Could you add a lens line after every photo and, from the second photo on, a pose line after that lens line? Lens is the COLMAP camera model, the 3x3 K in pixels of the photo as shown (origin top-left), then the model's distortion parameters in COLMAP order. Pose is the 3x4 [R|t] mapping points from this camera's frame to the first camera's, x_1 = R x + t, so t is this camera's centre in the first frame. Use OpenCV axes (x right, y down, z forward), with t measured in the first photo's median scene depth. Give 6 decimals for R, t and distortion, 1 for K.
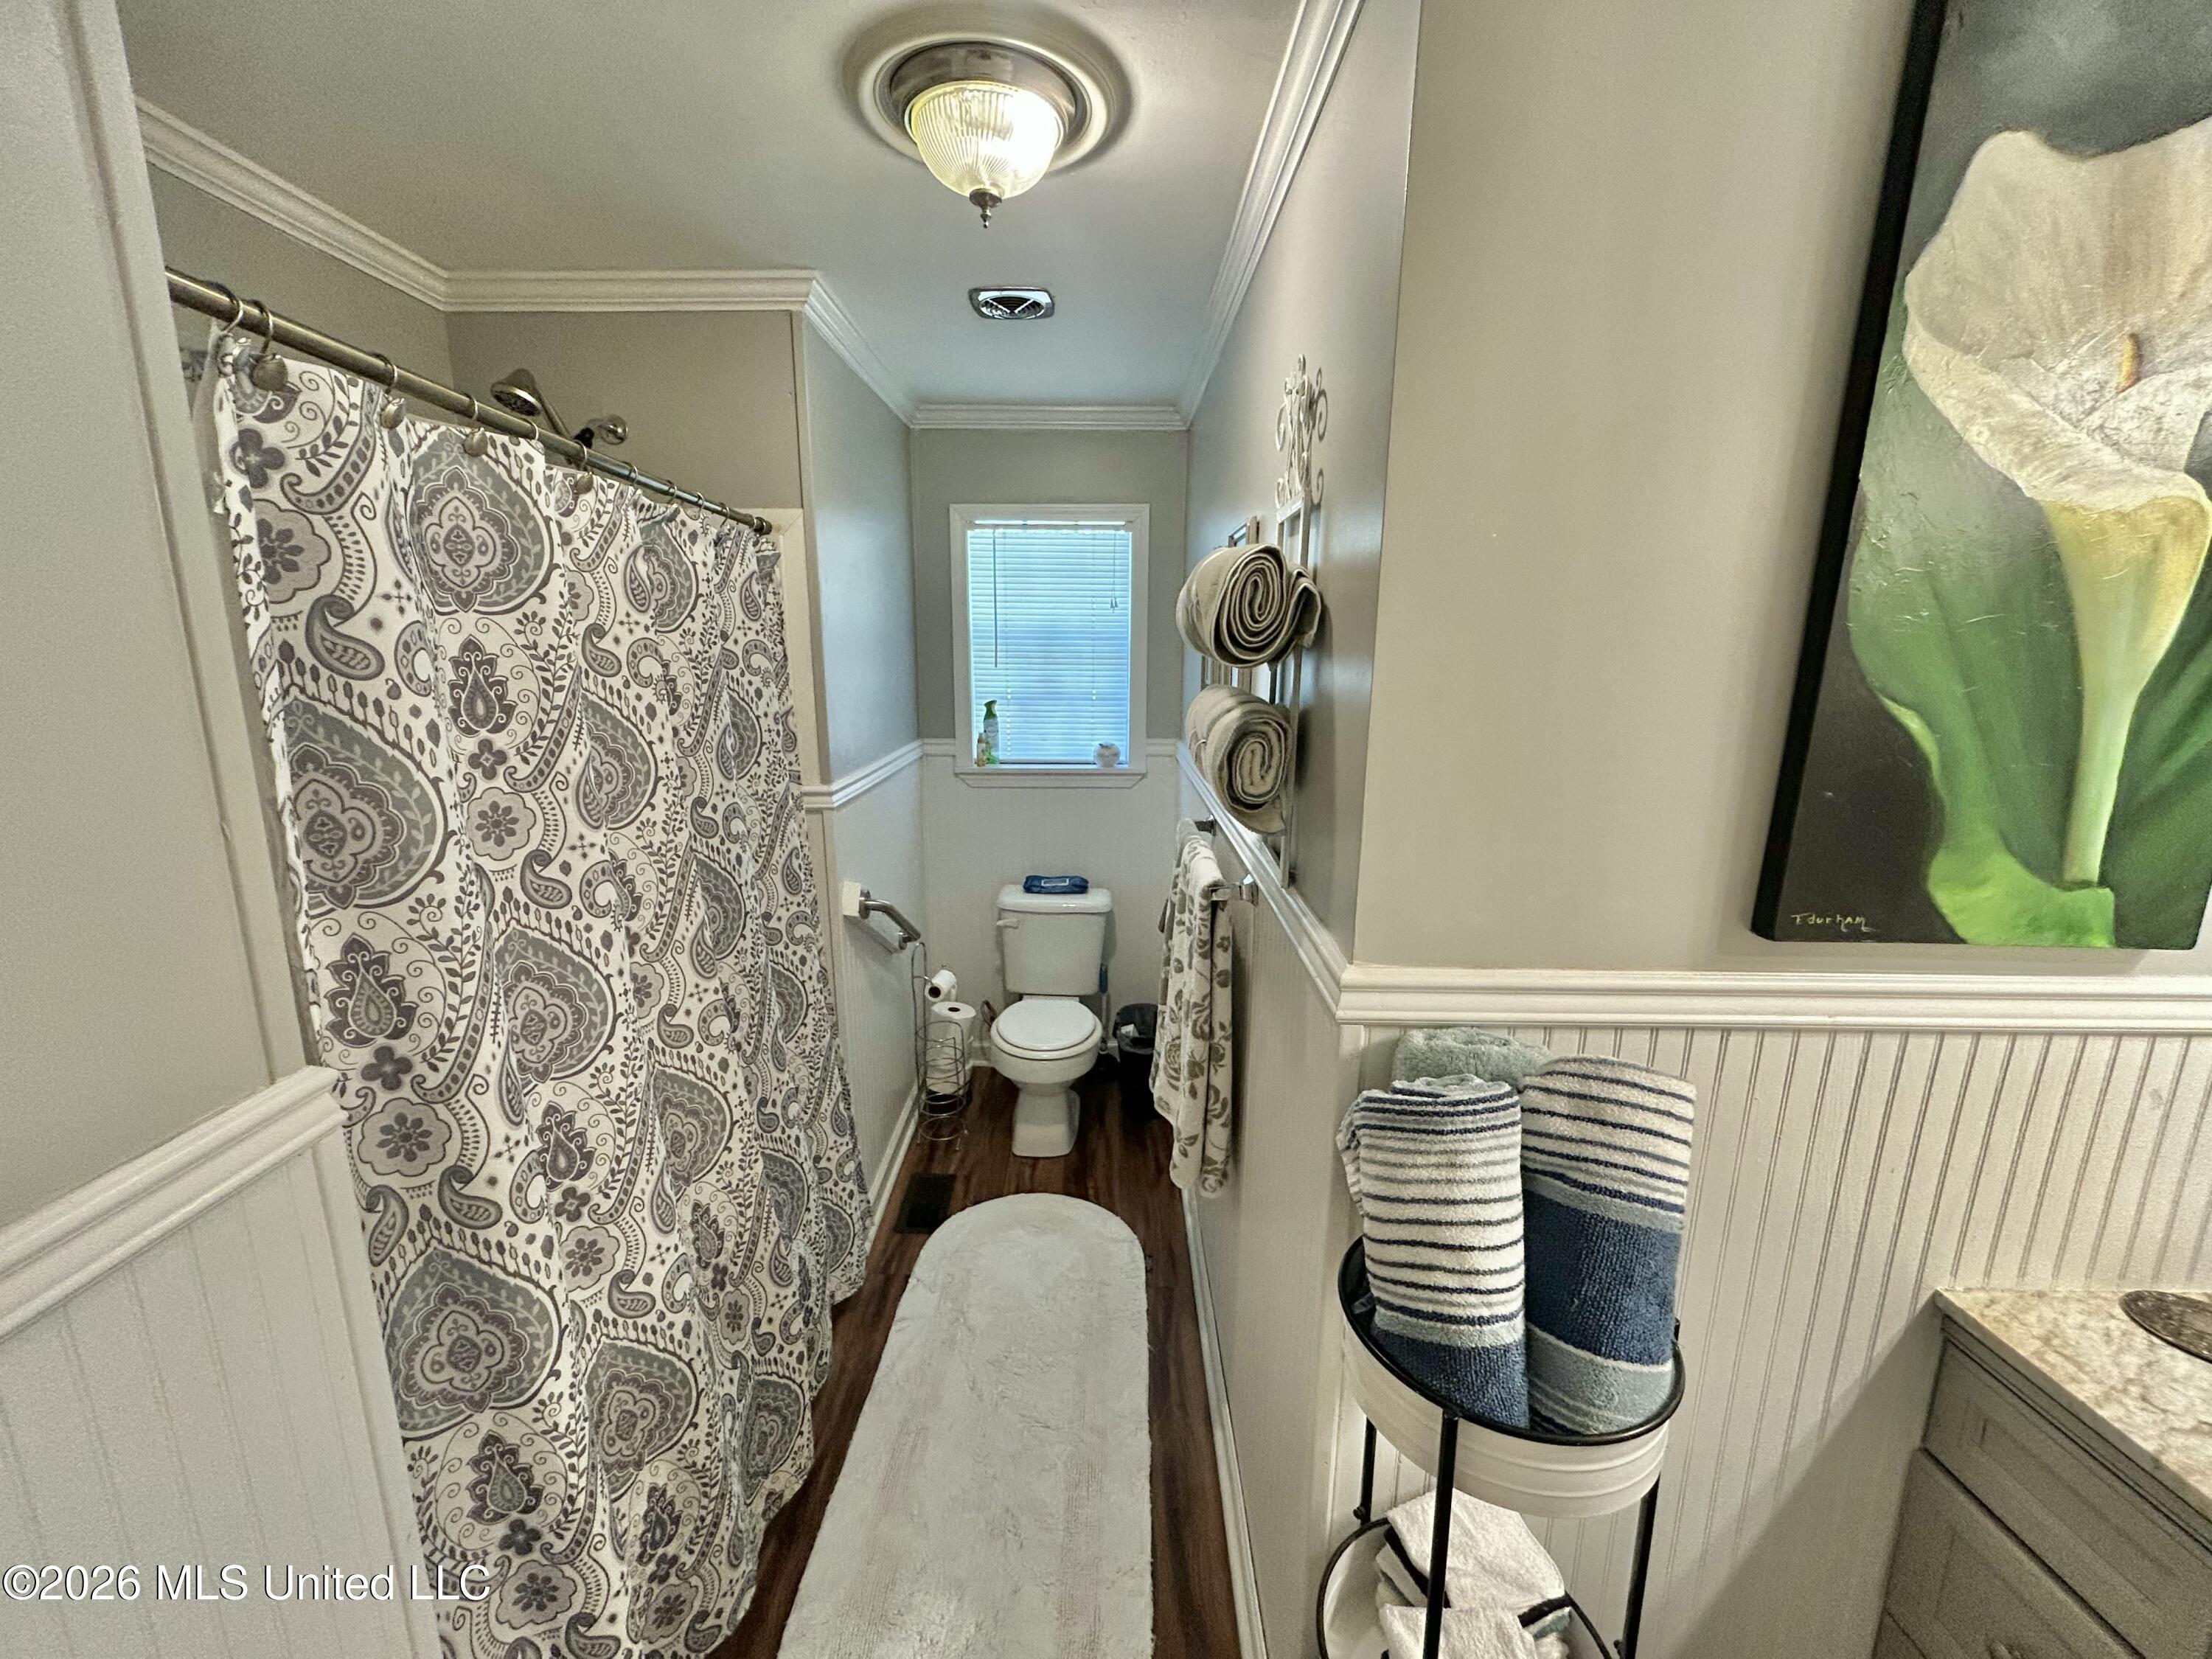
lens RADIAL K [[890.7, 0, 1102.9], [0, 890.7, 827.1], [0, 0, 1]] dist [0.001972, -0.000208]
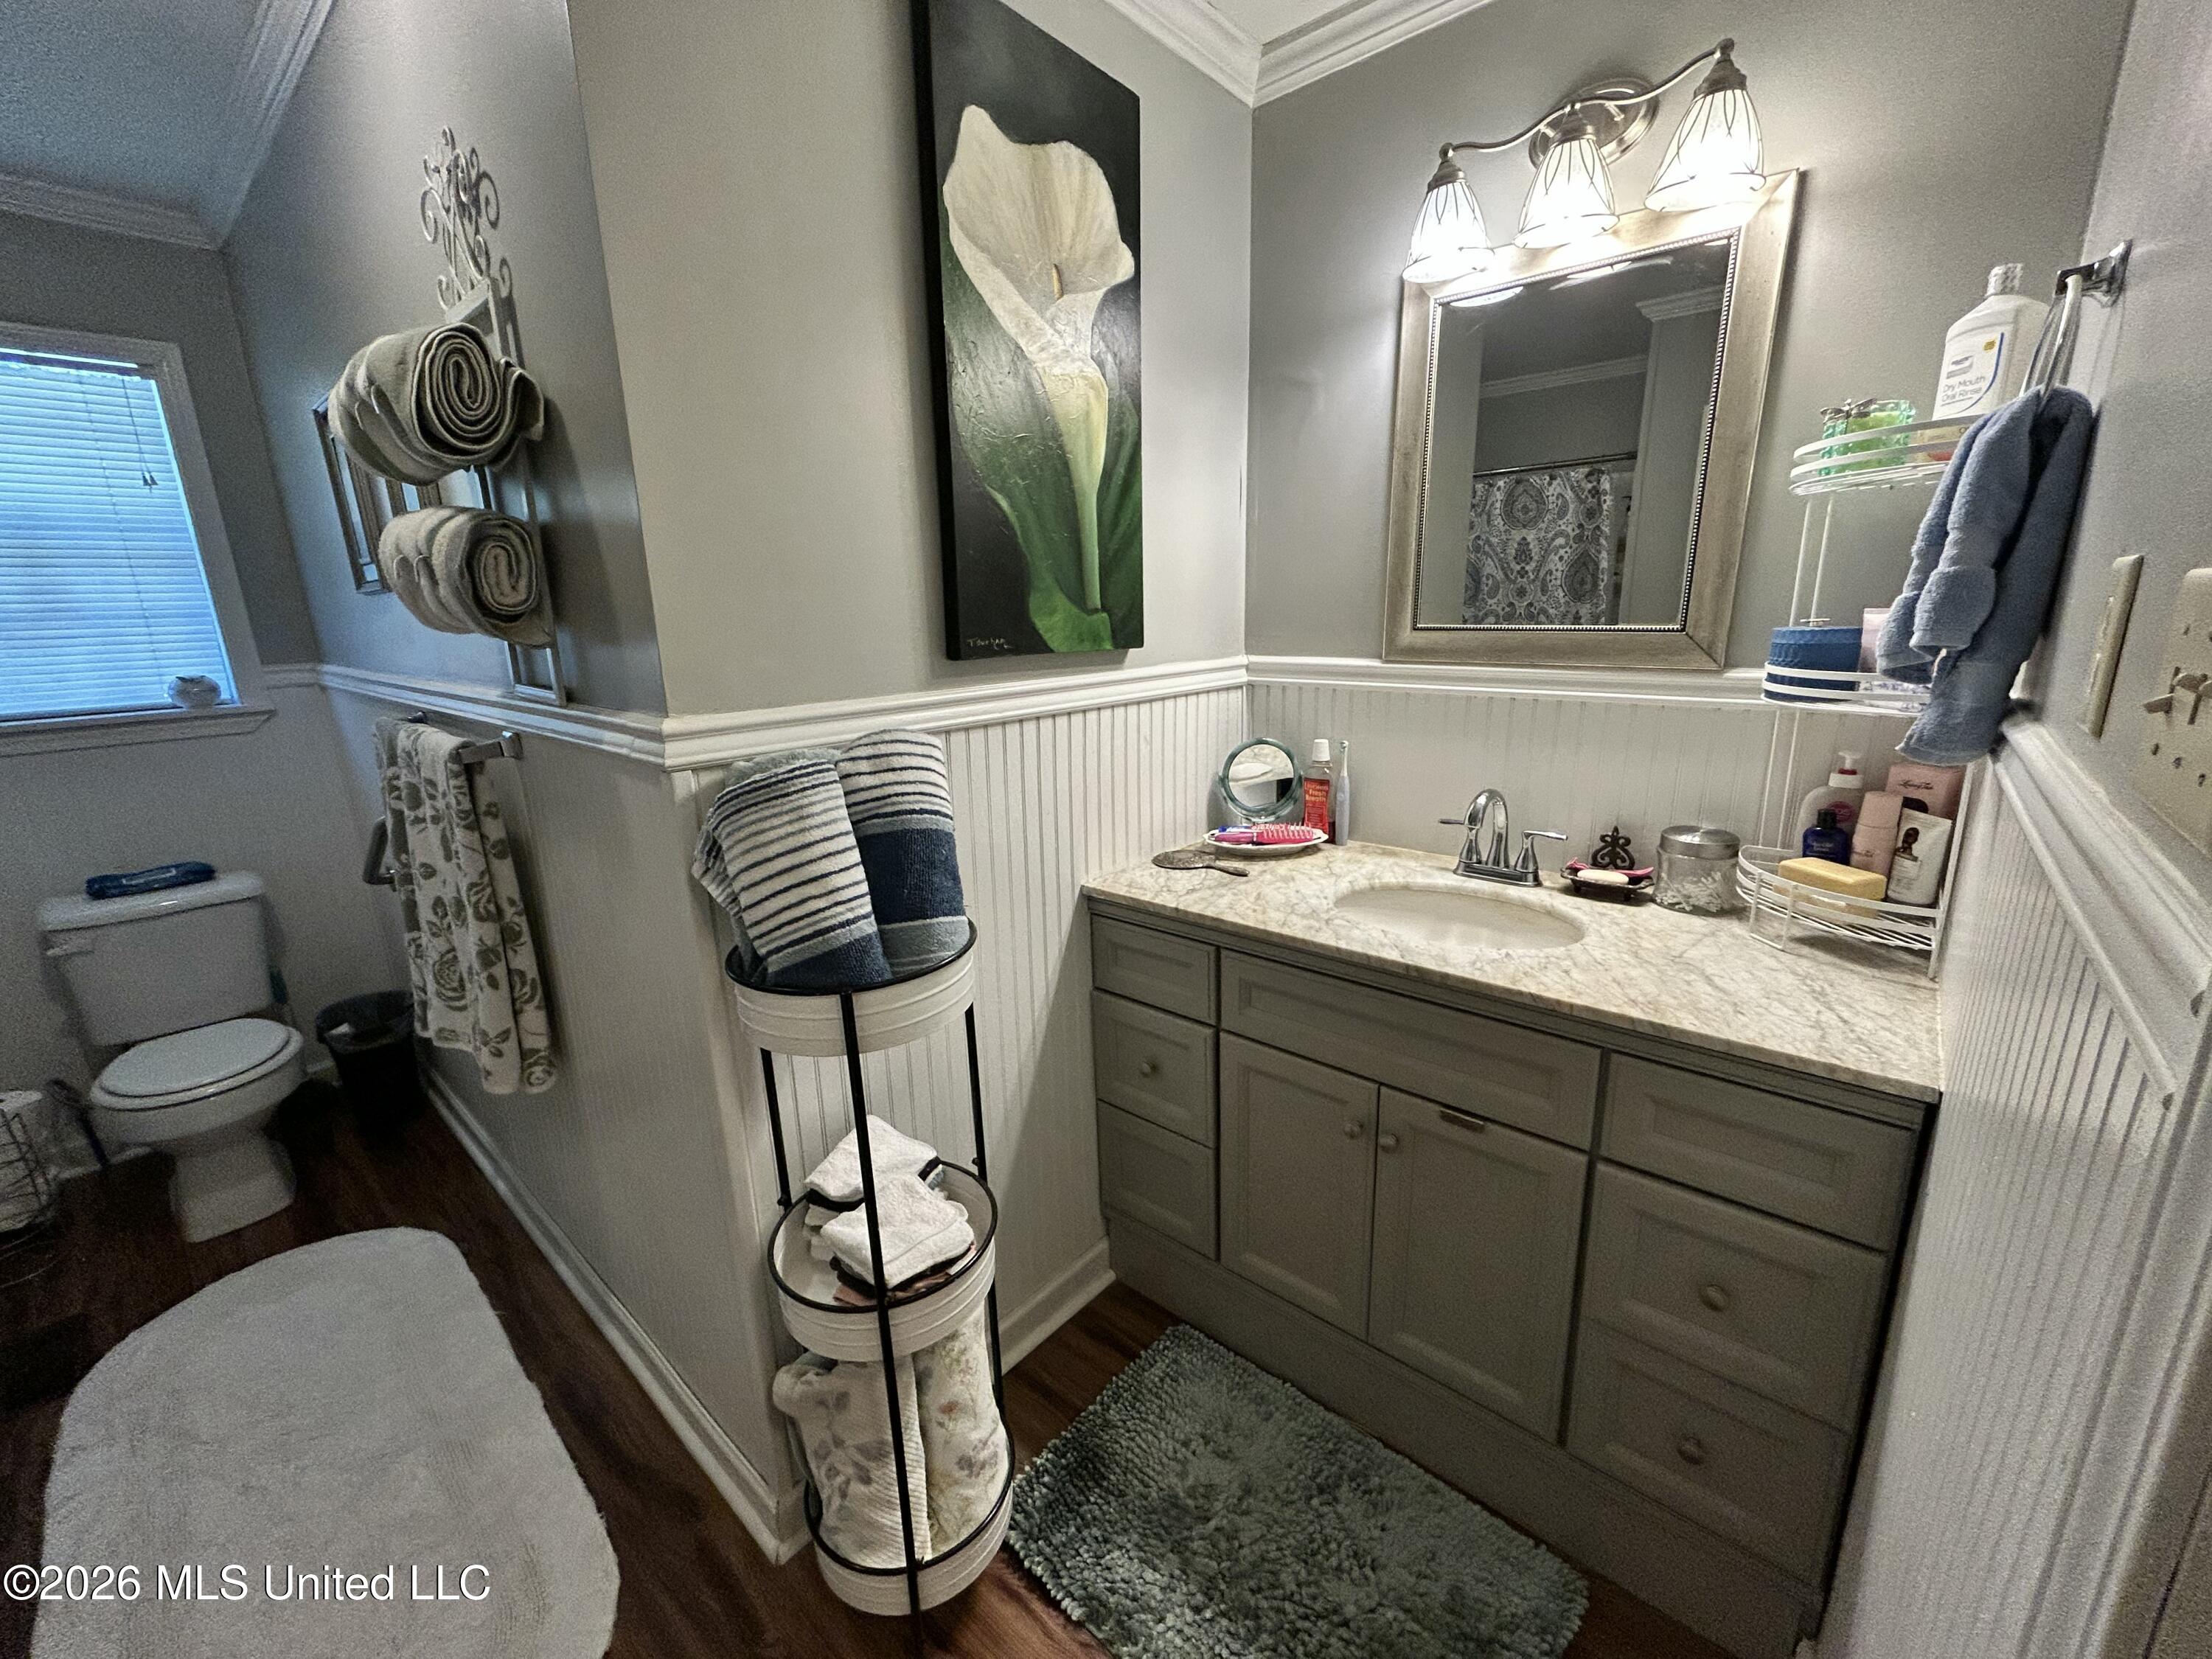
lens RADIAL K [[890.7, 0, 1103.1], [0, 890.7, 828.3], [0, 0, 1]] dist [0.001972, -0.000208]
pose [[0.658957, -0.207576, 0.722971, -0.181473], [0.180015, 0.976757, 0.116366, 0.243420], [-0.730322, 0.053465, 0.681007, -0.127267]]
